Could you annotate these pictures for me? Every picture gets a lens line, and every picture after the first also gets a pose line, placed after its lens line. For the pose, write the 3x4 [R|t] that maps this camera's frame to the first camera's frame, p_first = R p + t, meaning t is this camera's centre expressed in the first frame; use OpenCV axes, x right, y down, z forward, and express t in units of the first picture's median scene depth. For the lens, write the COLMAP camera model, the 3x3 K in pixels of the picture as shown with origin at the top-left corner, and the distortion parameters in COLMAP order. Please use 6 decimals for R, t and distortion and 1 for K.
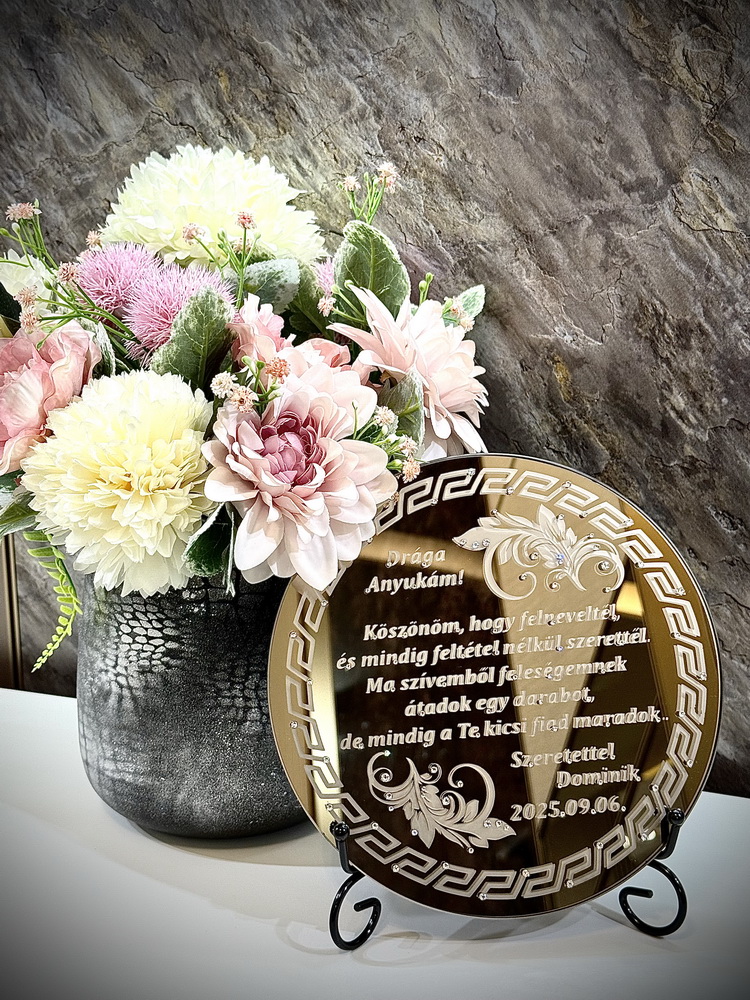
lens RADIAL K [[1380.0, 0, 379.8], [0, 1380.0, 498.9], [0, 0, 1]] dist [0.041310, 0.000000]
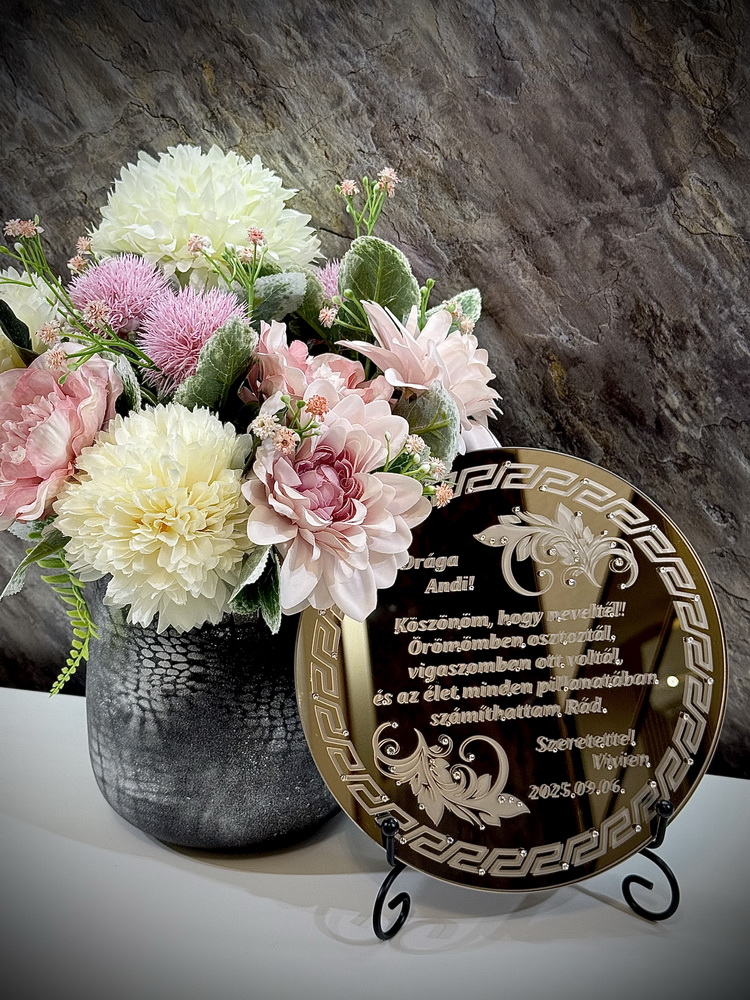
lens RADIAL K [[1380.0, 0, 377.4], [0, 1380.0, 502.1], [0, 0, 1]] dist [0.041310, 0.000000]
pose [[0.995554, -0.026812, 0.090301, -0.100995], [0.019739, 0.996732, 0.078331, -0.085157], [-0.092106, -0.076201, 0.992829, 0.004309]]
